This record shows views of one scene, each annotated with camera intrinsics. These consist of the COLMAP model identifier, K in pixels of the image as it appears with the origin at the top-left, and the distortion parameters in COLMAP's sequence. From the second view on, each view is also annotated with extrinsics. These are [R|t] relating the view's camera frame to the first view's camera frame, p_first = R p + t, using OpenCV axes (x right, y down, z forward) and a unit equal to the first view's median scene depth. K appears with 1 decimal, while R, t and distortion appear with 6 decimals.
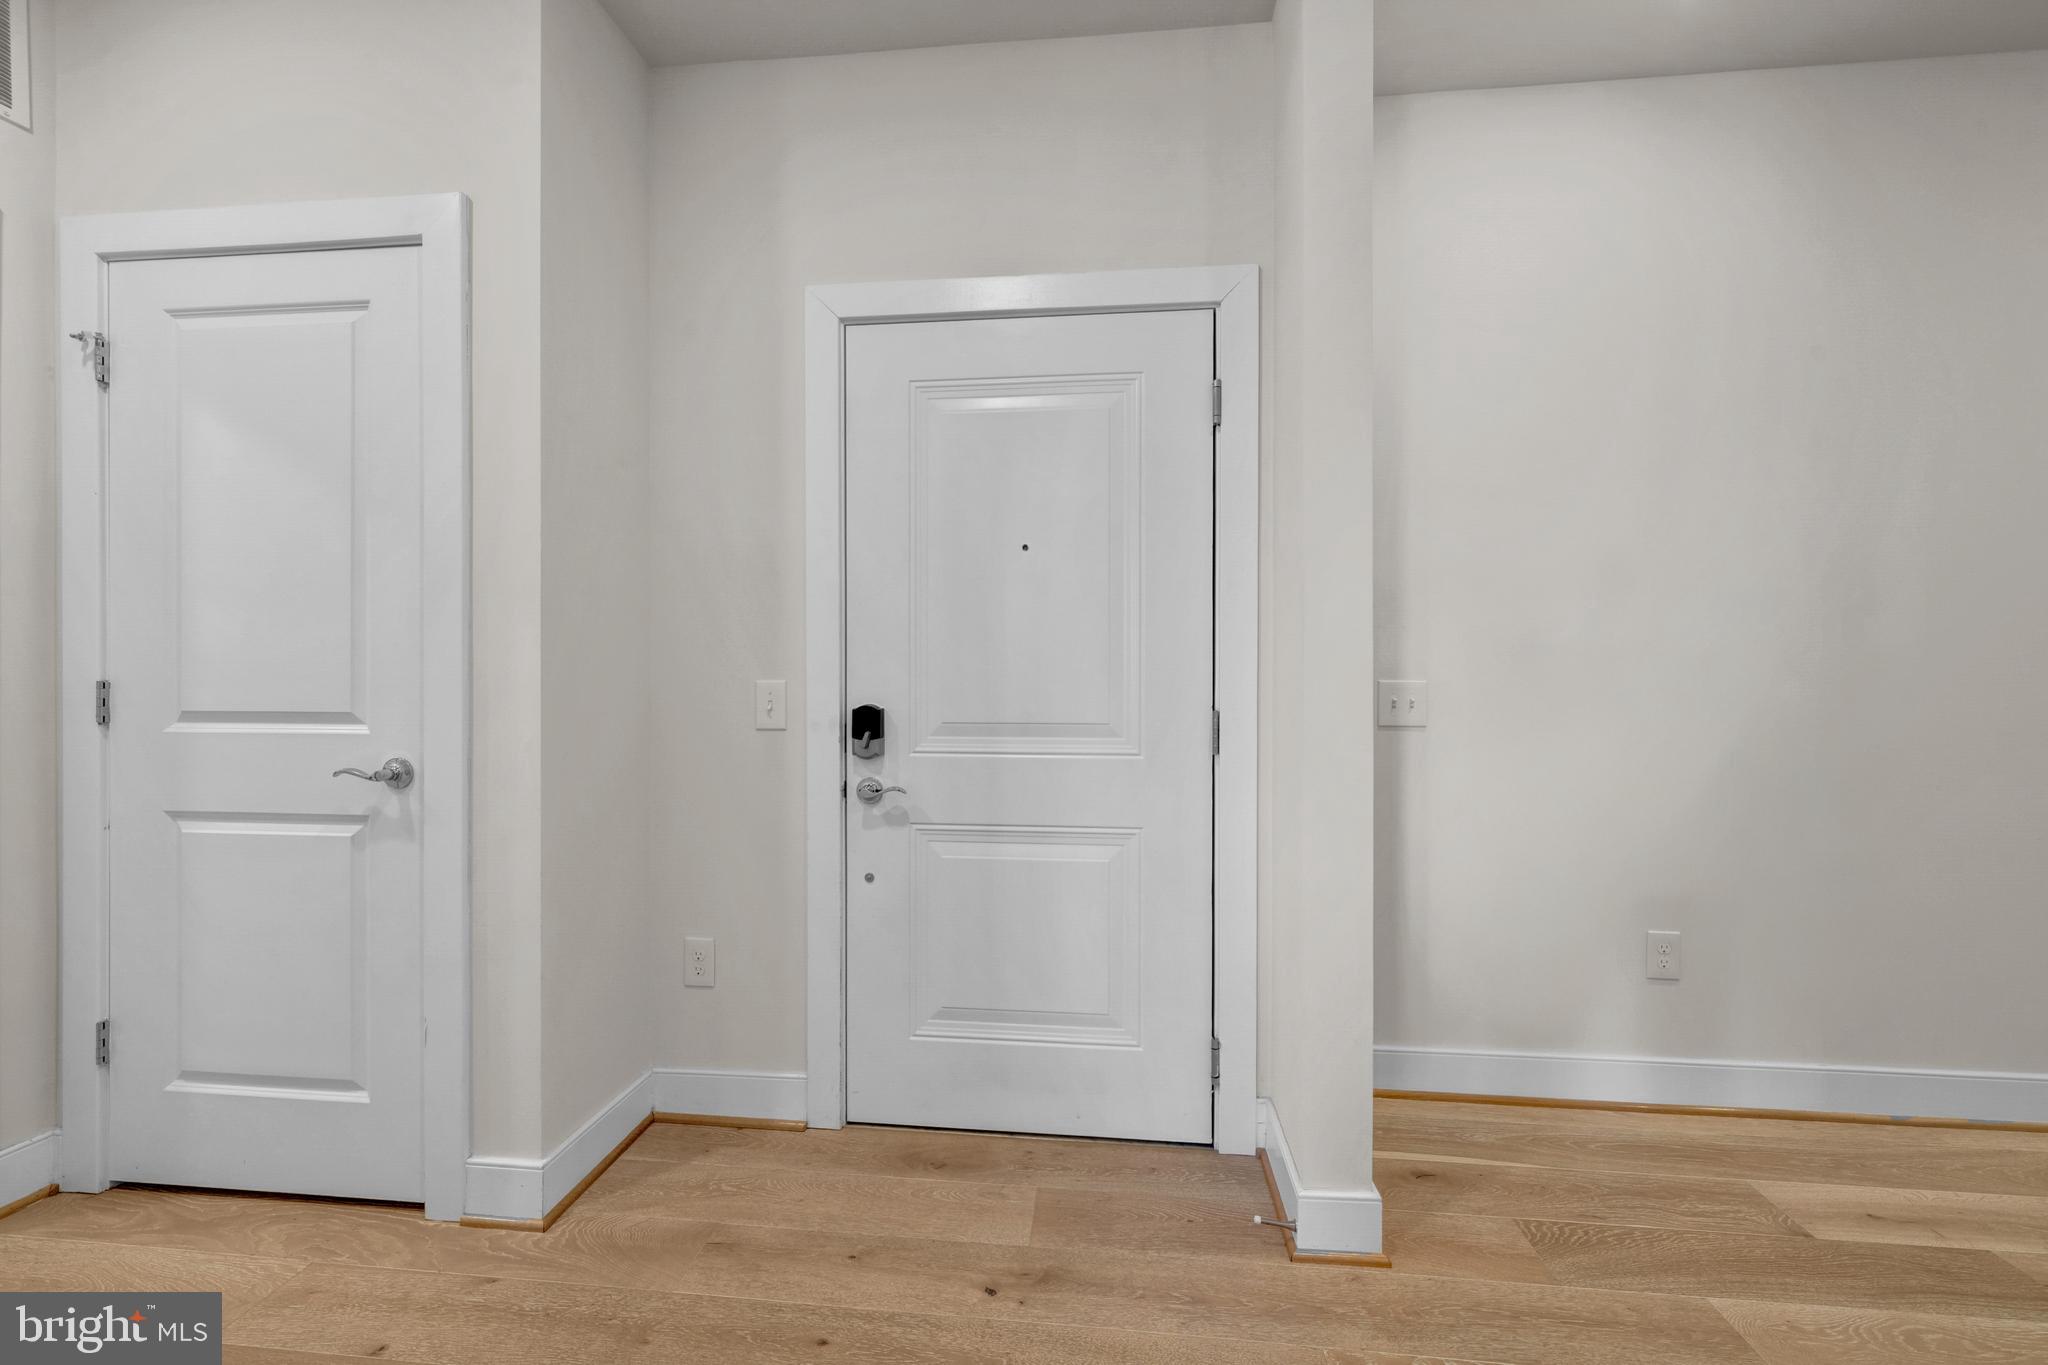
lens RADIAL K [[812.4, 0, 1028.9], [0, 812.4, 679.5], [0, 0, 1]] dist [0.002875, 0.000183]
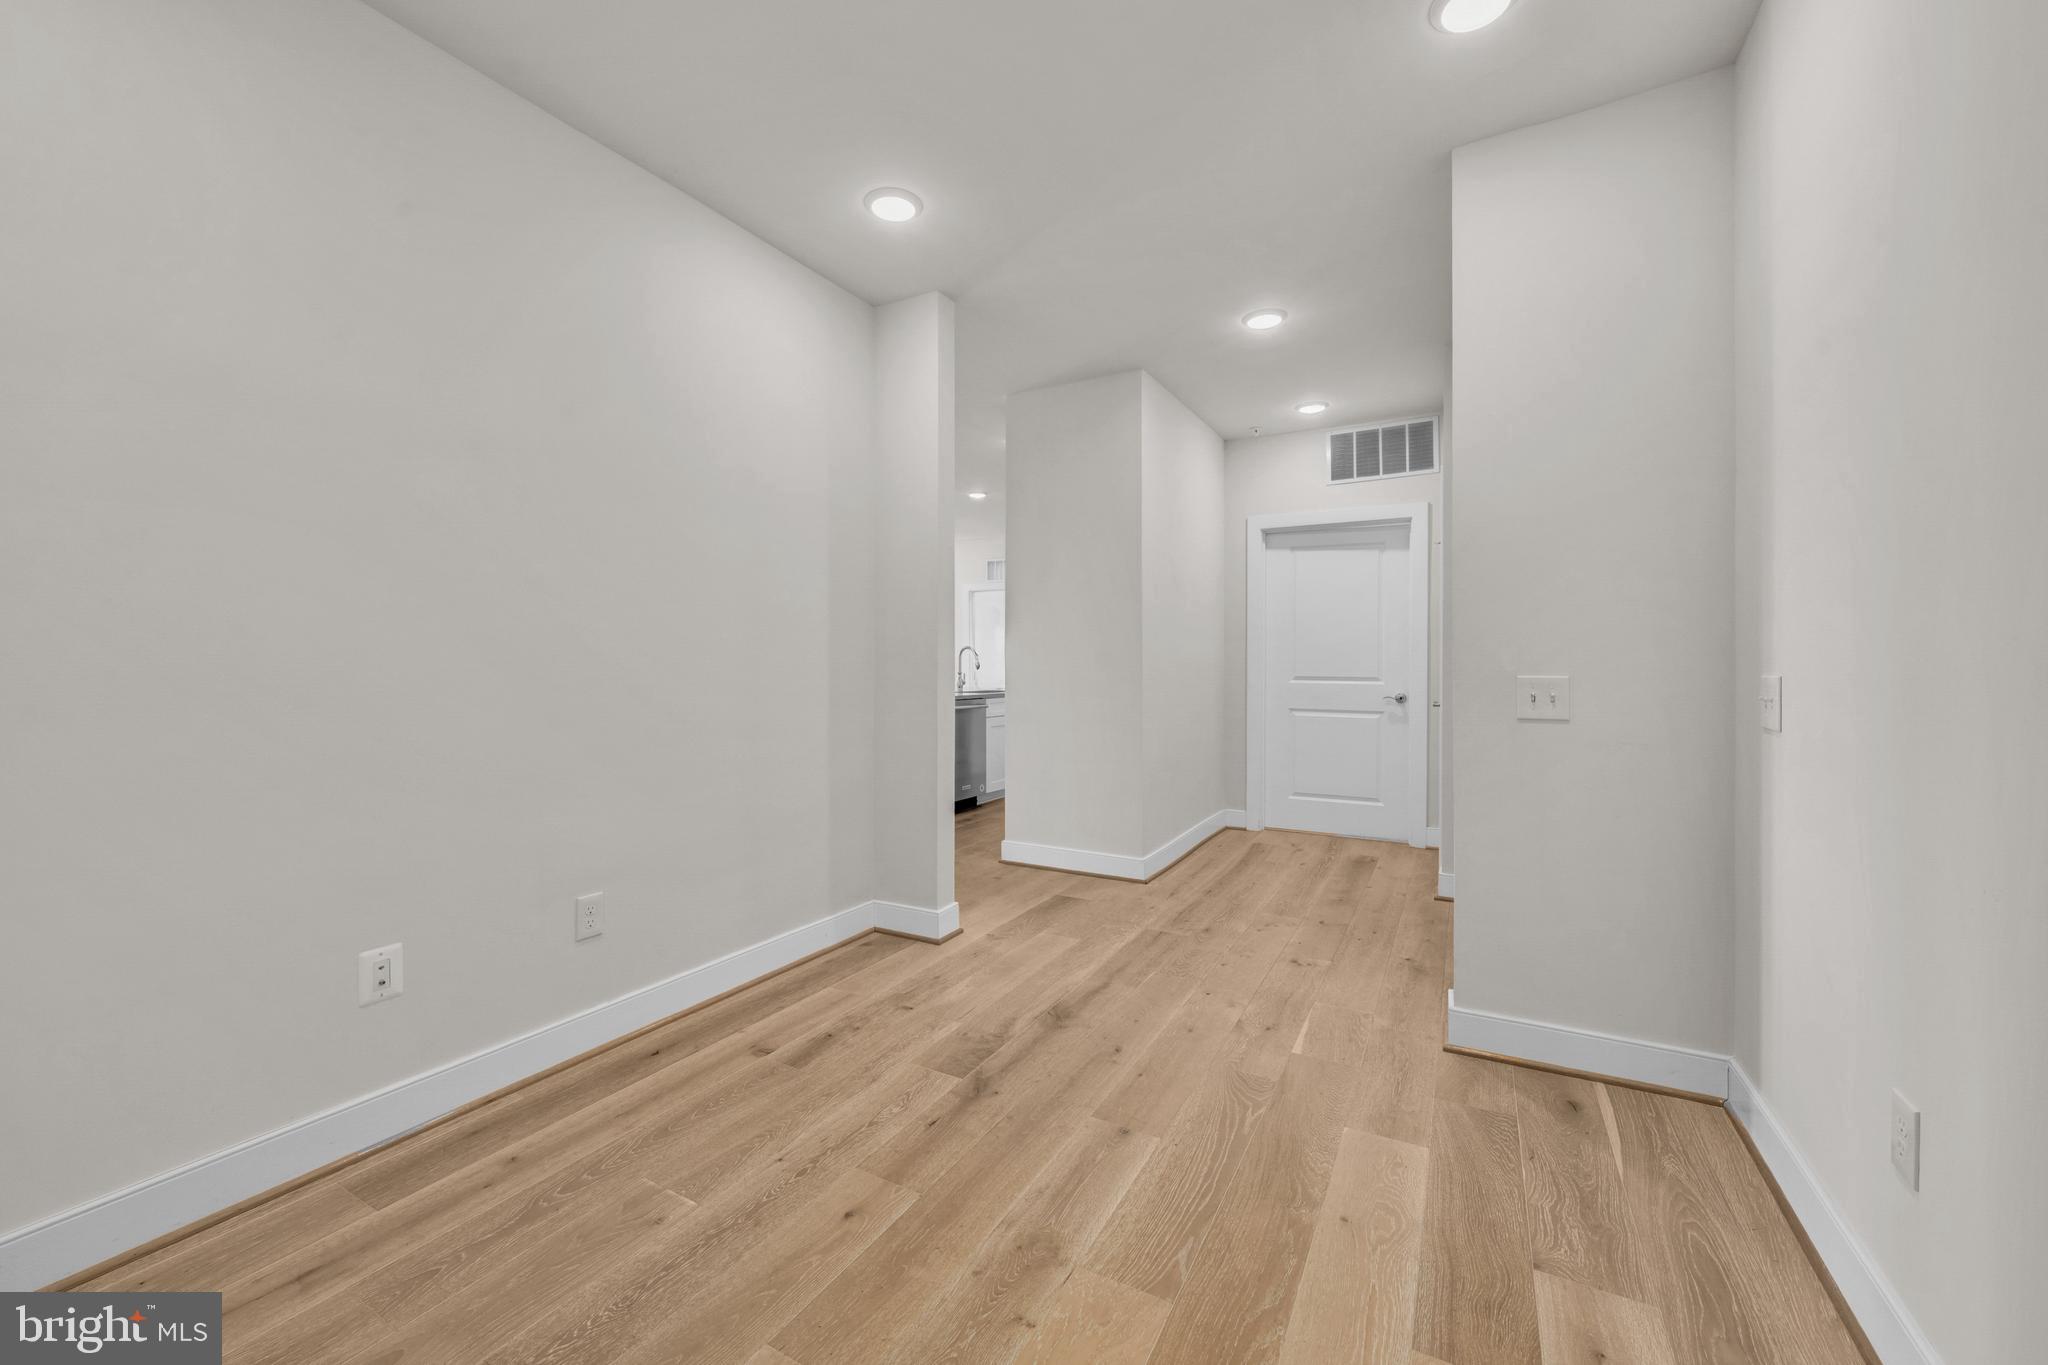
lens RADIAL K [[812.4, 0, 1020.7], [0, 812.4, 673.5], [0, 0, 1]] dist [0.002875, 0.000183]
pose [[-0.398406, 0.012959, -0.917118, 2.070617], [-0.004996, 0.999855, 0.016298, -0.011692], [0.917196, 0.011075, -0.398283, 0.833395]]
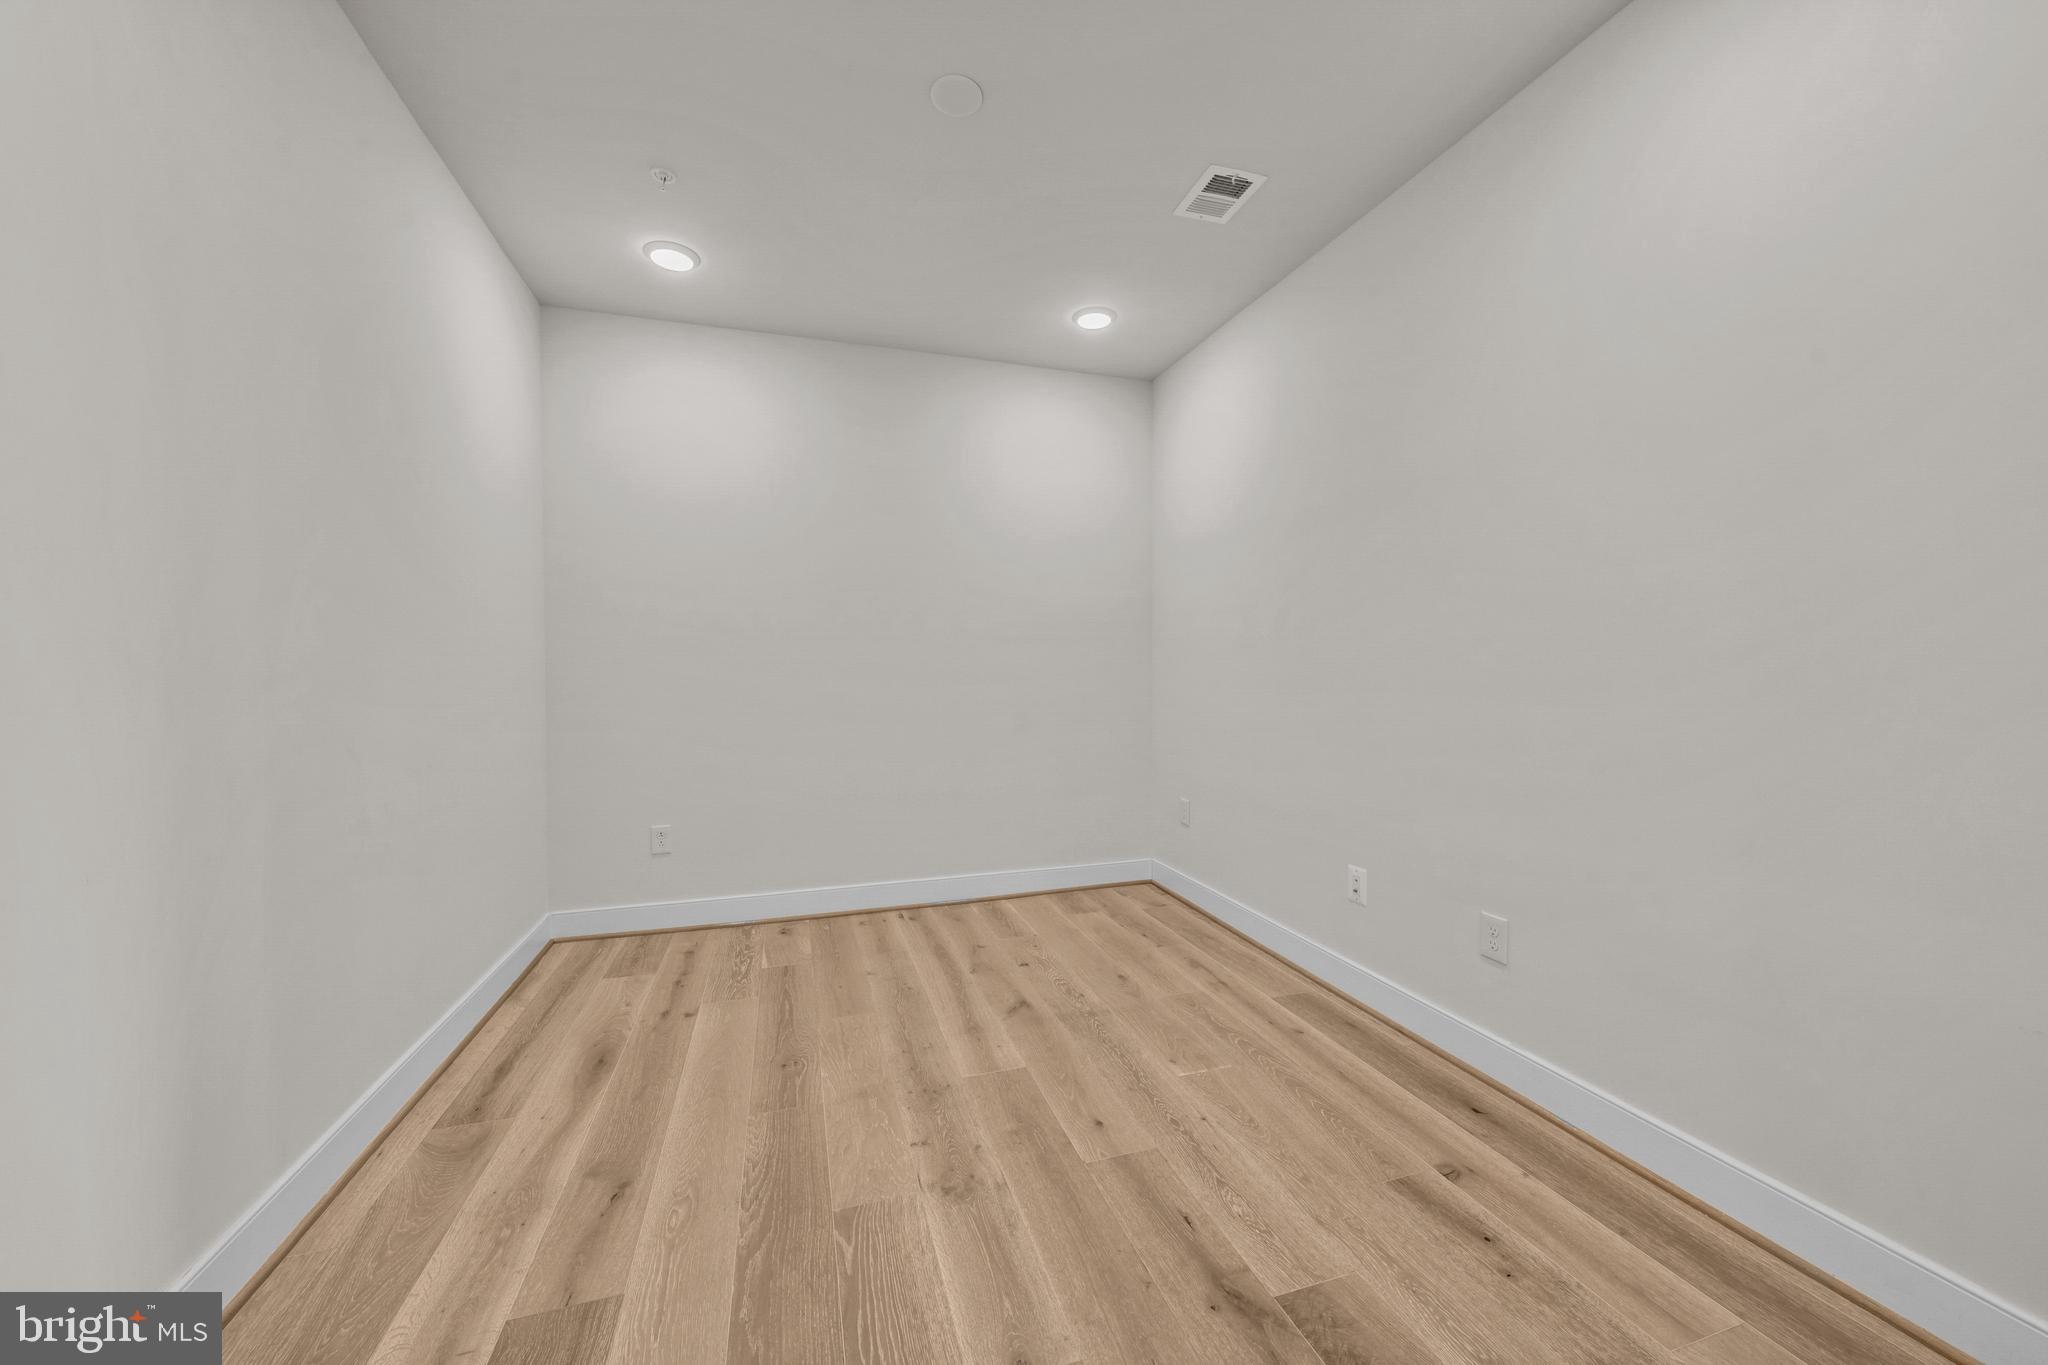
lens RADIAL K [[742.9, 0, 1020.3], [0, 742.9, 676.1], [0, 0, 1]] dist [0.000984, 0.000122]
pose [[-0.388803, -0.002294, 0.921318, 0.204706], [0.007109, 0.999960, 0.005489, -0.008741], [-0.921293, 0.008684, -0.388771, 0.785012]]
